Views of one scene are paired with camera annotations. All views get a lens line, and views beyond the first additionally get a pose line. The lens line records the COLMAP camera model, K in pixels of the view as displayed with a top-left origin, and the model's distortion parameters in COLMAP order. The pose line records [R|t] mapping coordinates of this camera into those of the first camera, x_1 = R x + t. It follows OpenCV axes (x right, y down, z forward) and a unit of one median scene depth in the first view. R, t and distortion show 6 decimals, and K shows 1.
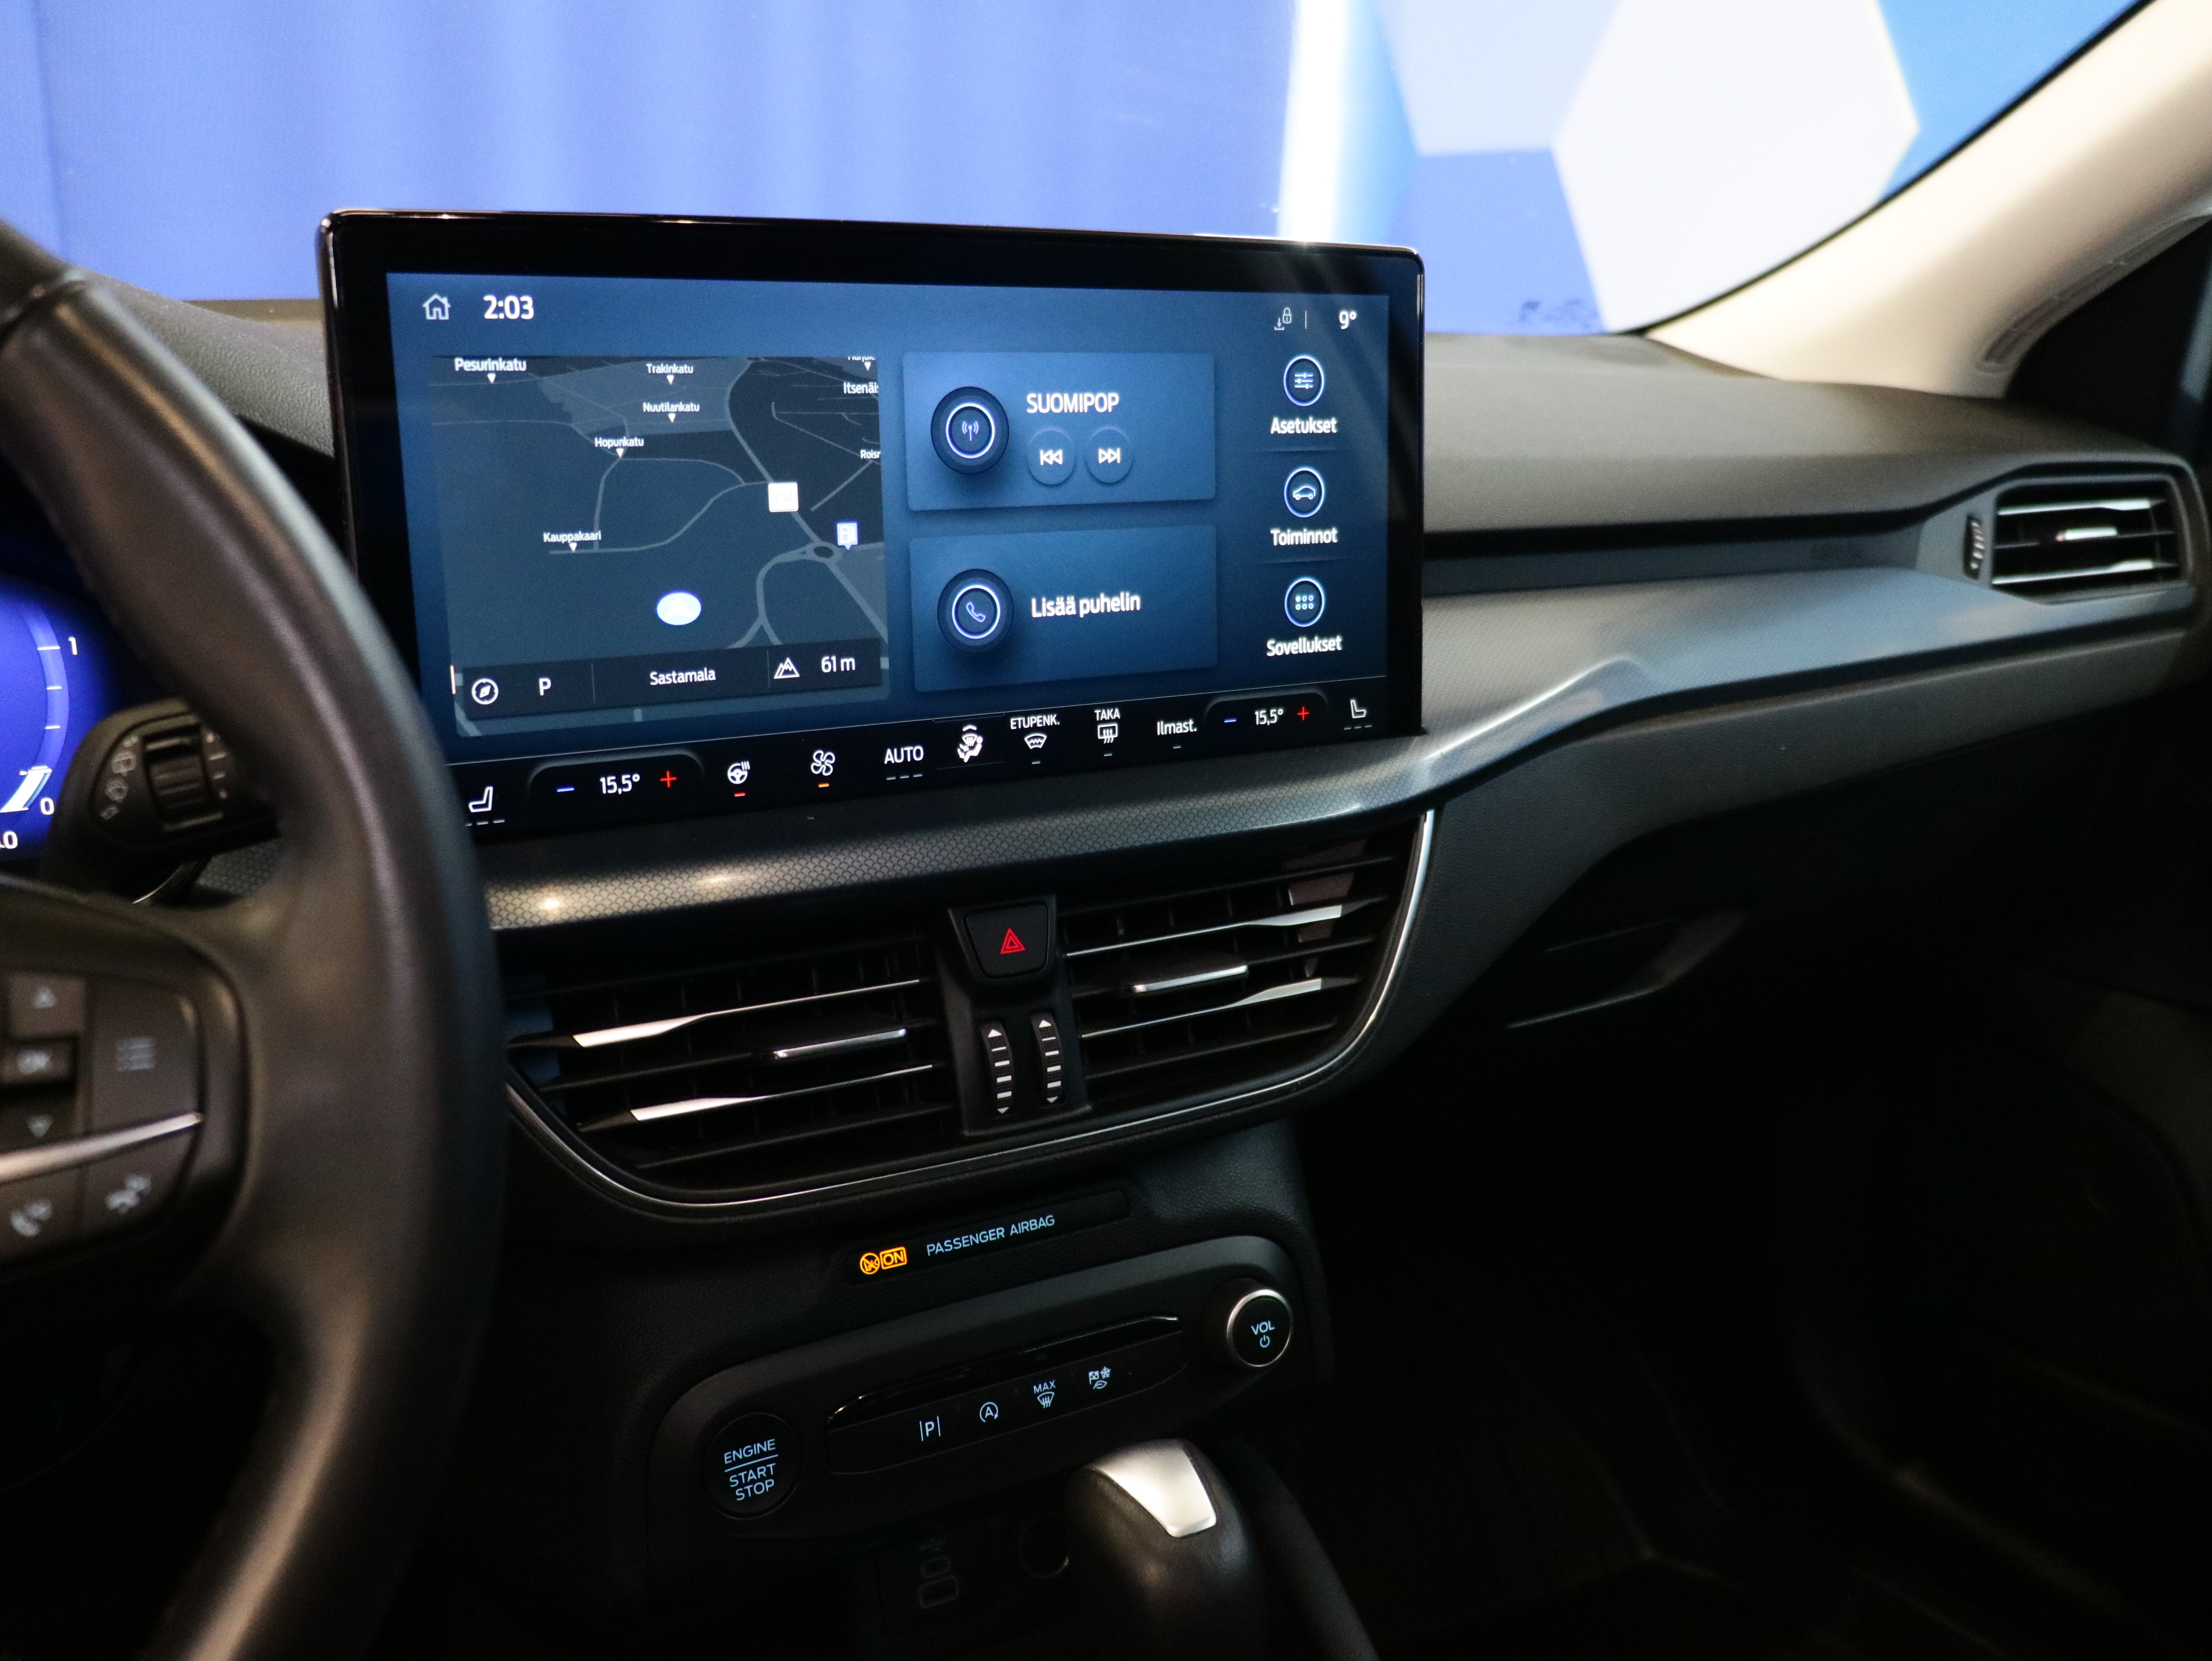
lens RADIAL K [[2001.8, 0, 1097.9], [0, 2001.8, 874.8], [0, 0, 1]] dist [0.006574, 0.015023]
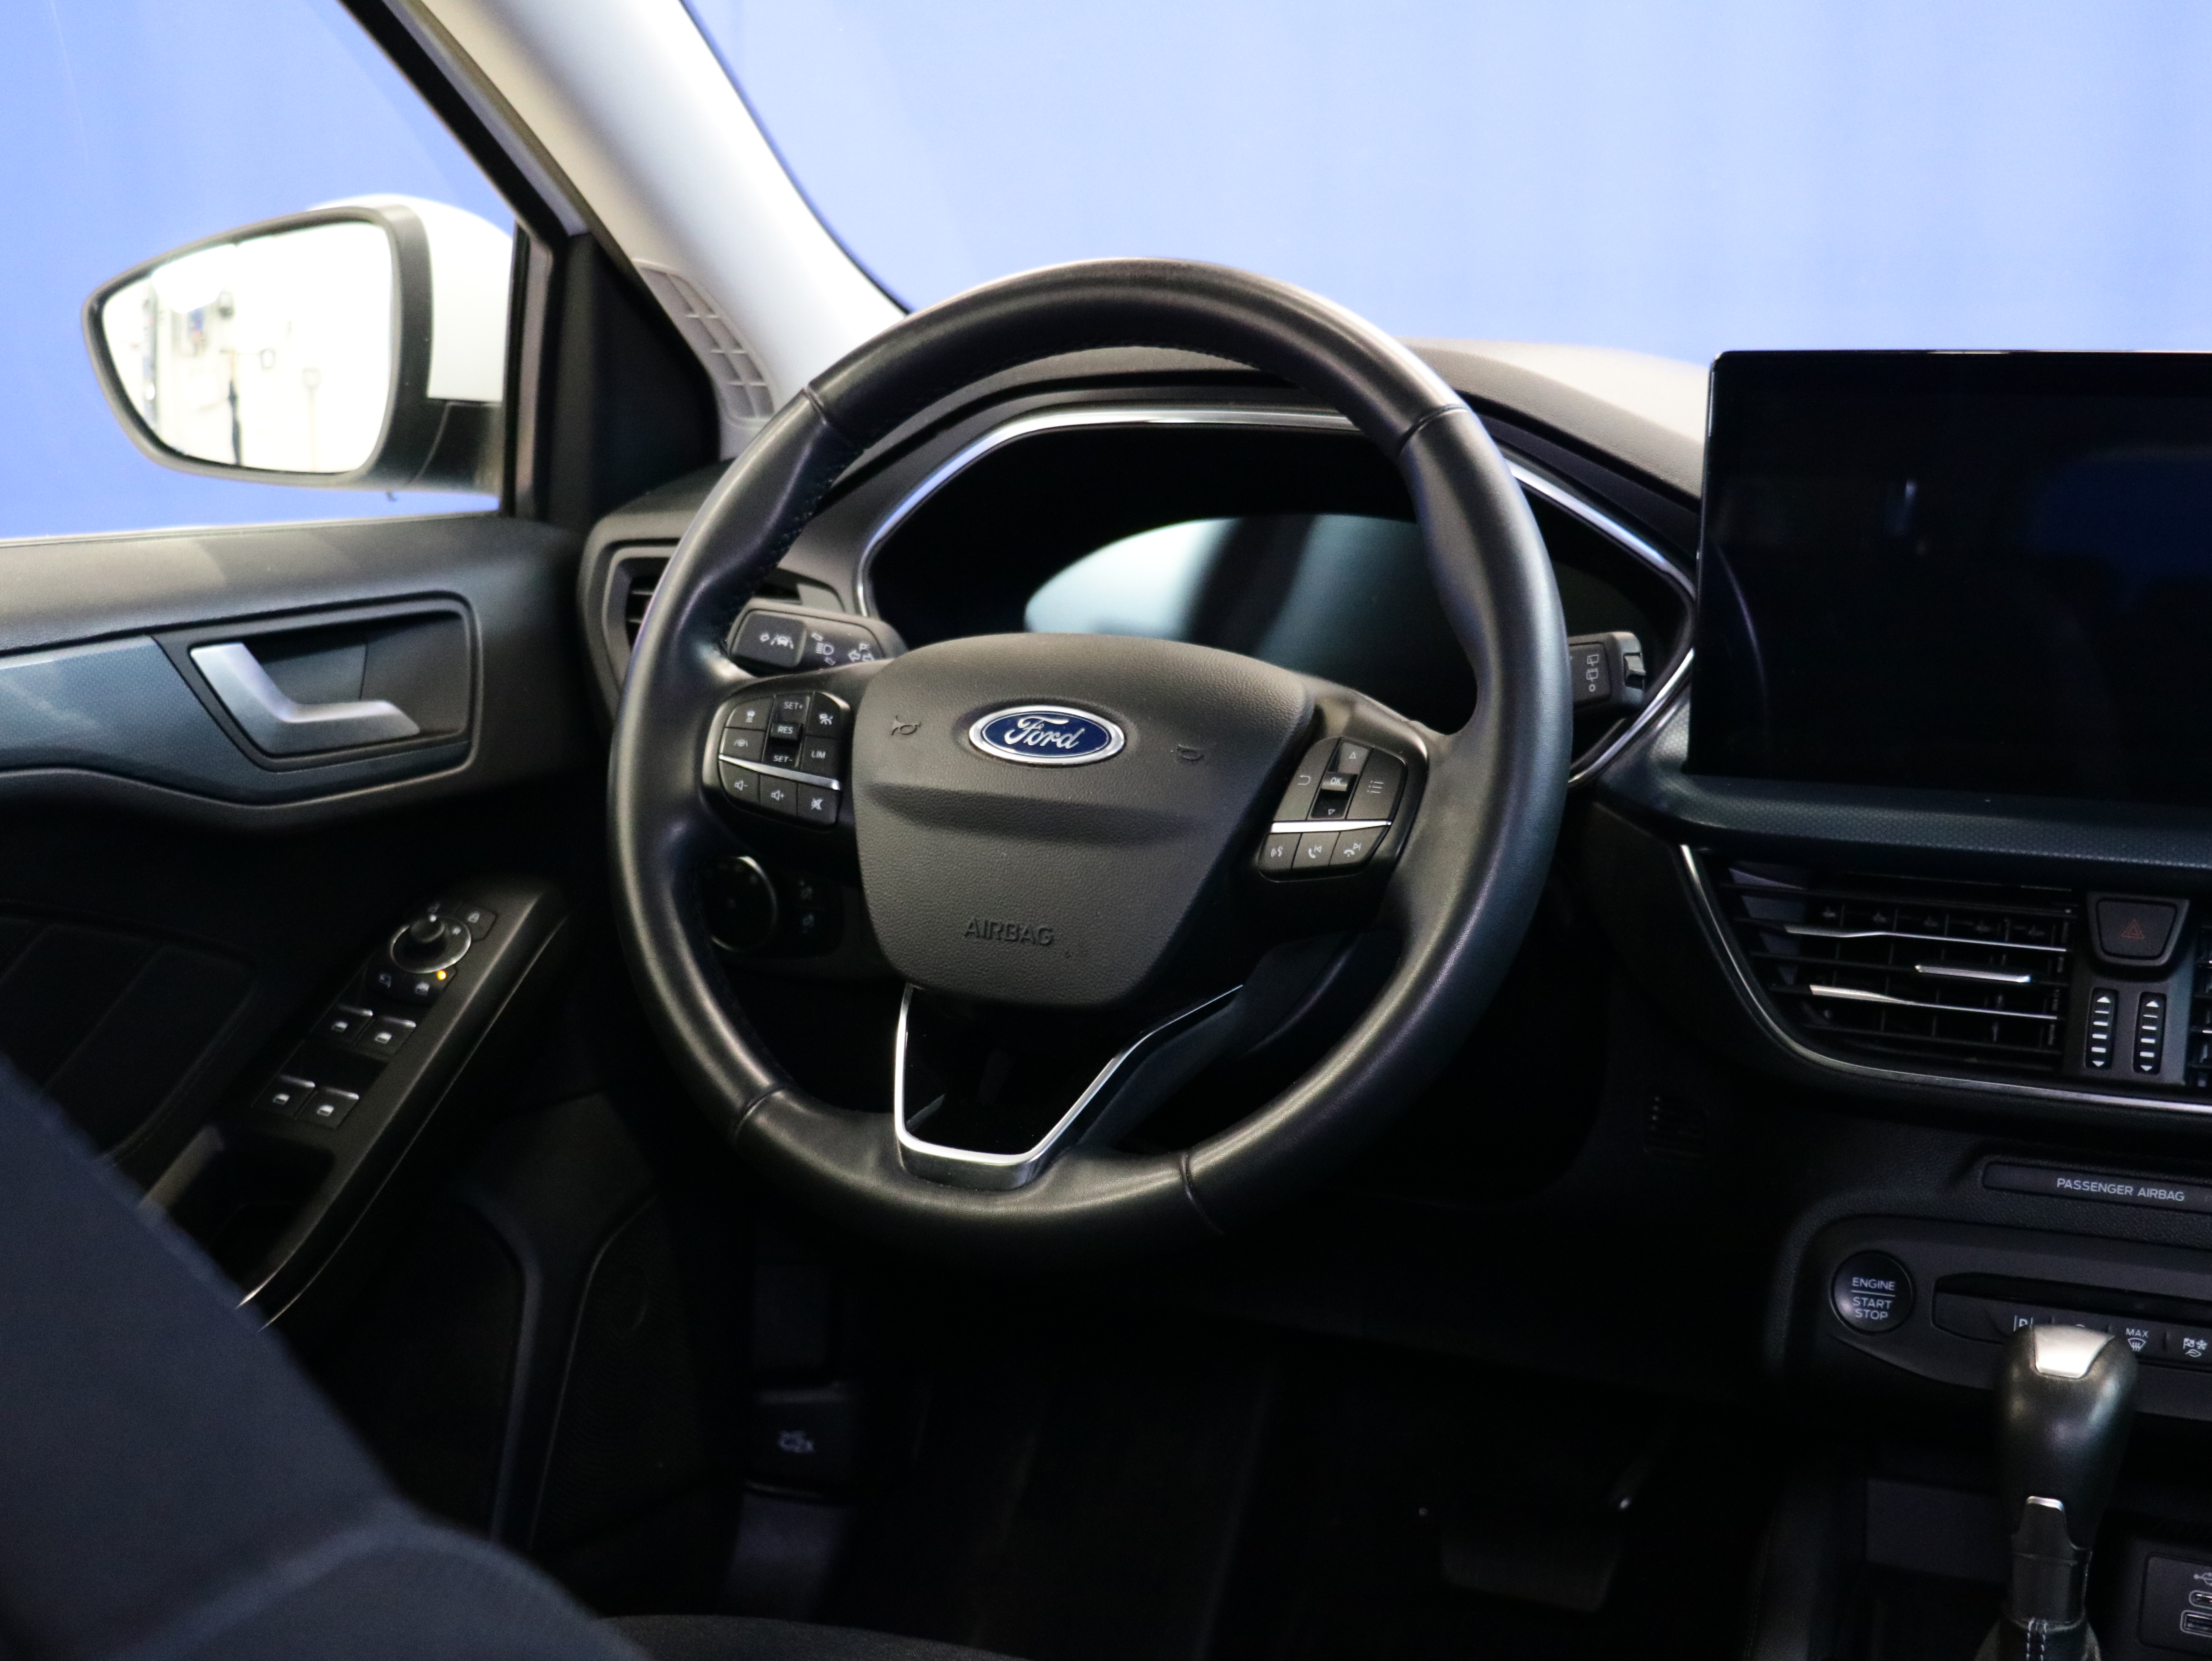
lens RADIAL K [[3253.7, 0, 1106.0], [0, 3253.7, 830.5], [0, 0, 1]] dist [0.033868, -0.068742]
pose [[0.574824, 0.128770, -0.808082, 1.153311], [-0.222426, 0.974945, -0.002862, 0.114934], [0.787467, 0.181384, 0.589063, -0.650791]]
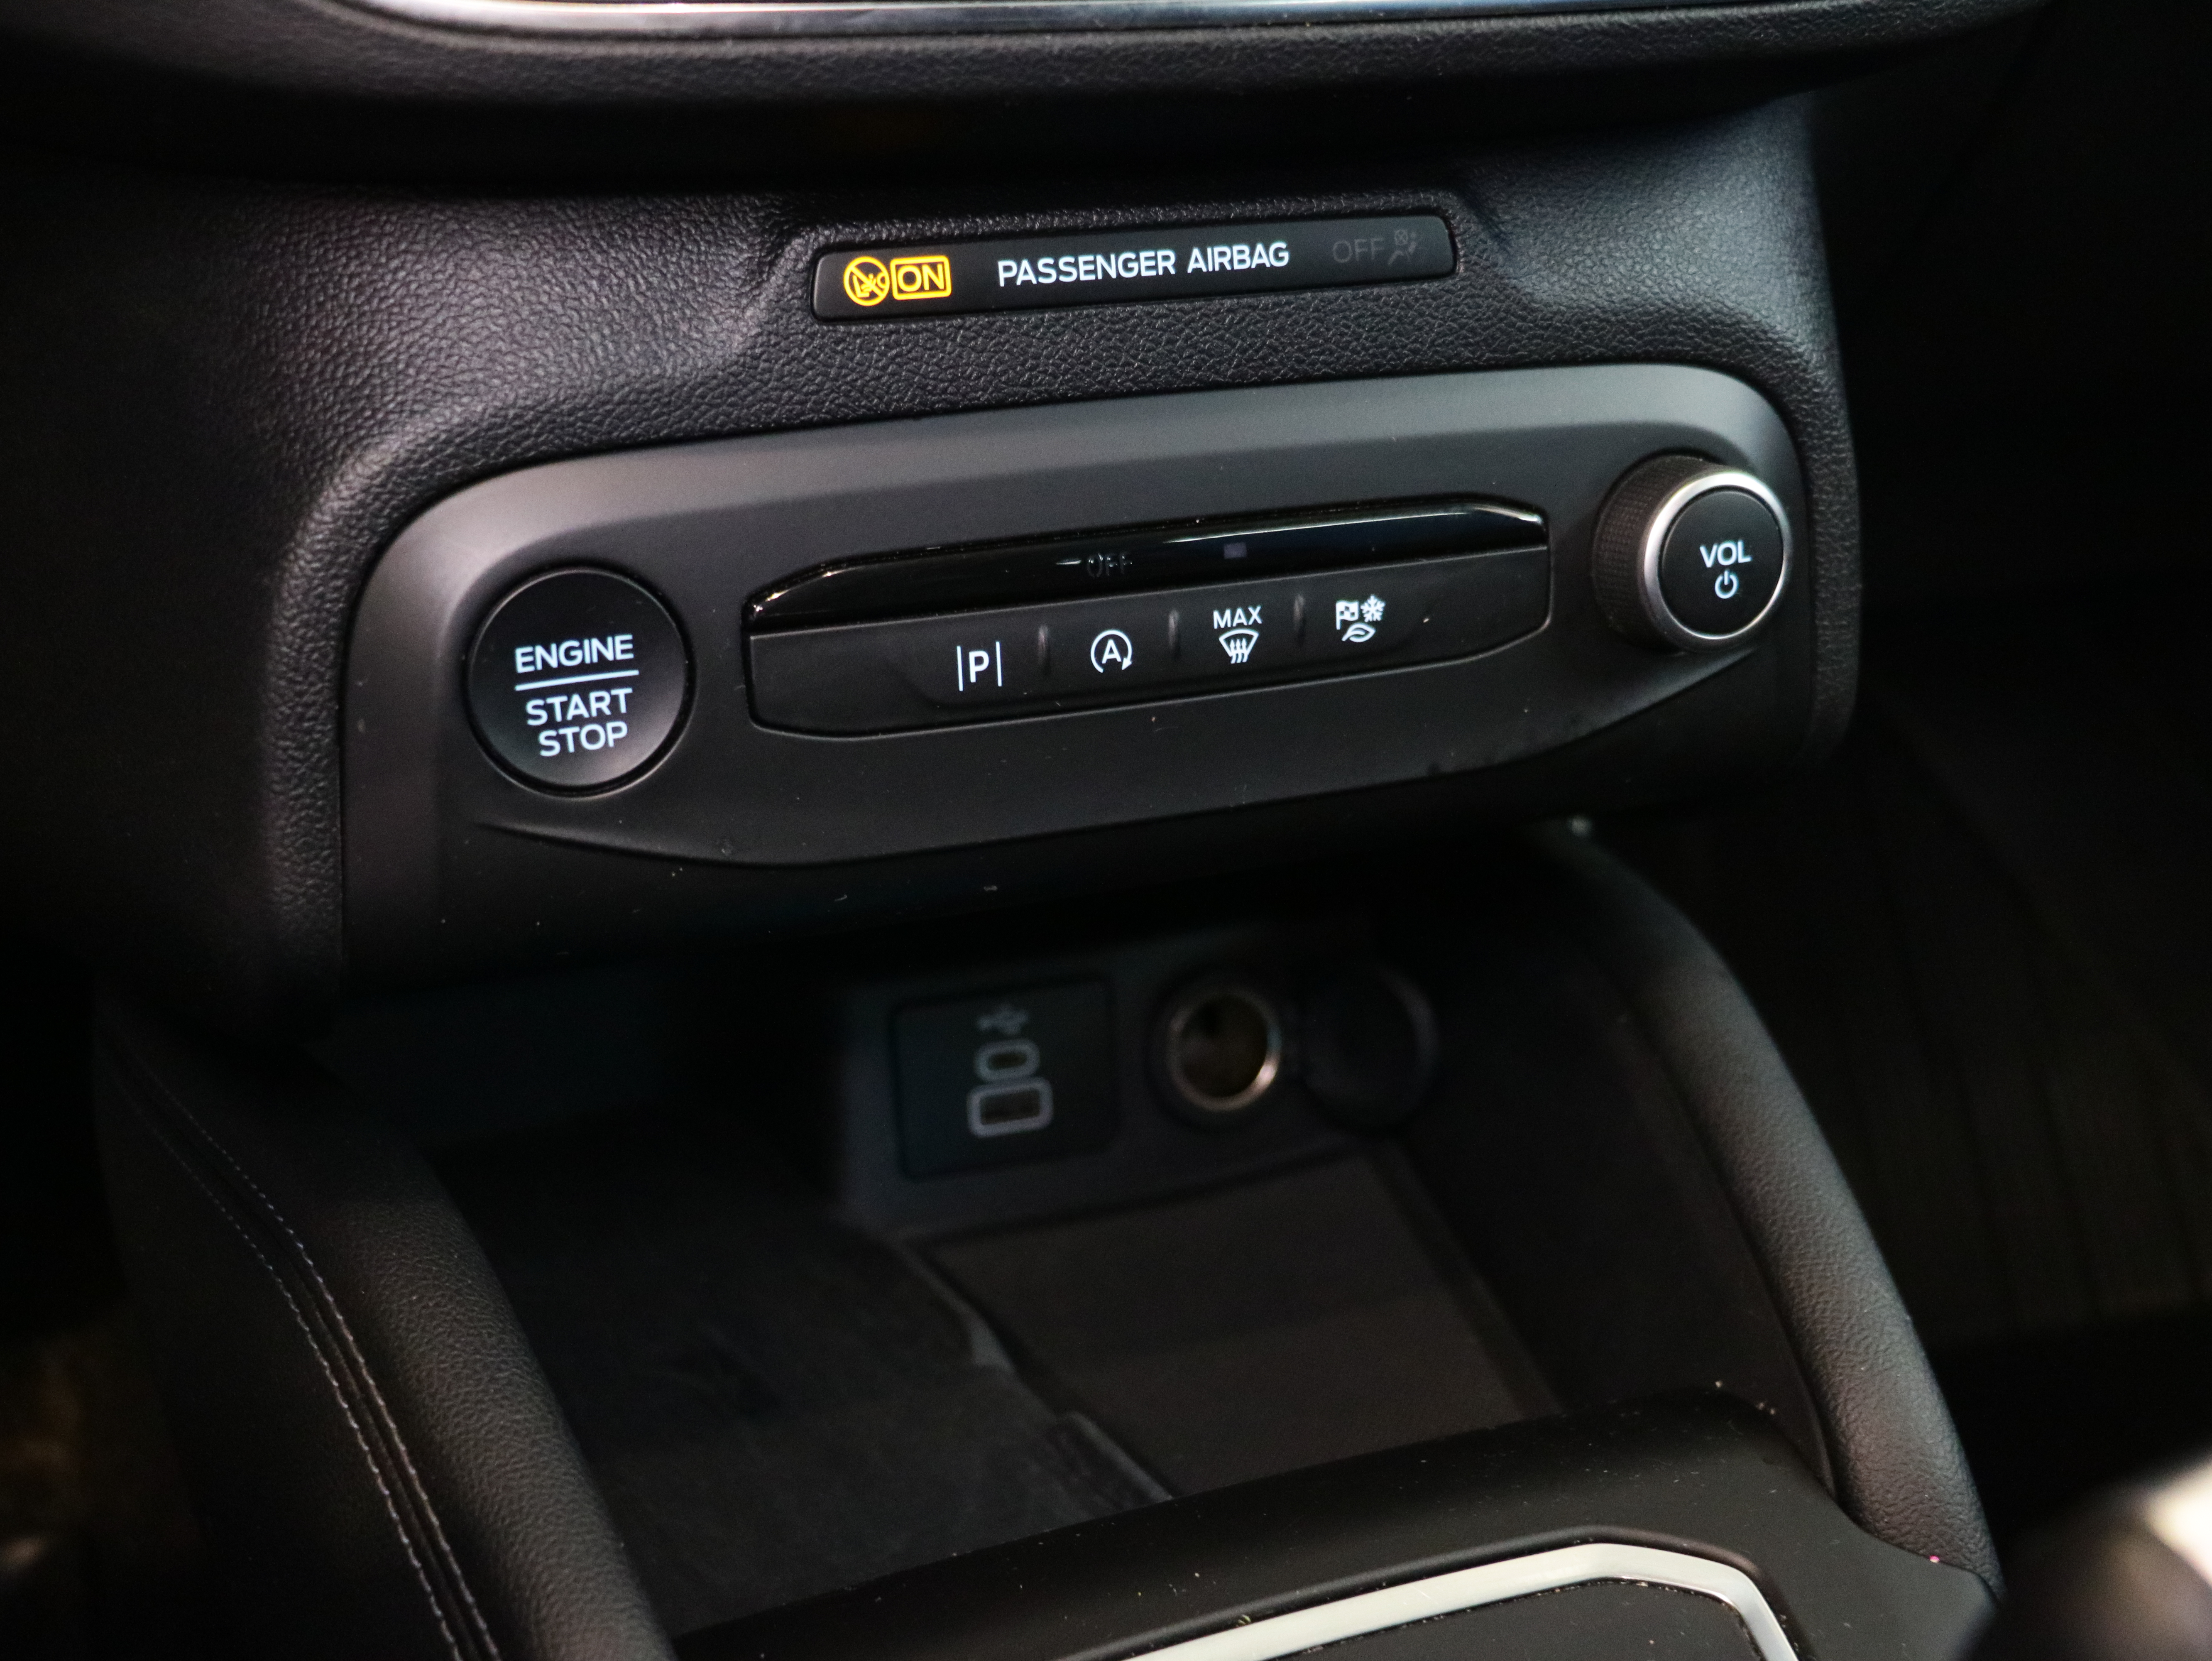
lens RADIAL K [[2813.1, 0, 1032.2], [0, 2813.1, 803.4], [0, 0, 1]] dist [-0.014379, -0.022862]
pose [[0.990345, 0.084394, -0.109979, 0.001147], [-0.065721, 0.984345, 0.163541, 0.202462], [0.122059, -0.154734, 0.980387, 0.370420]]
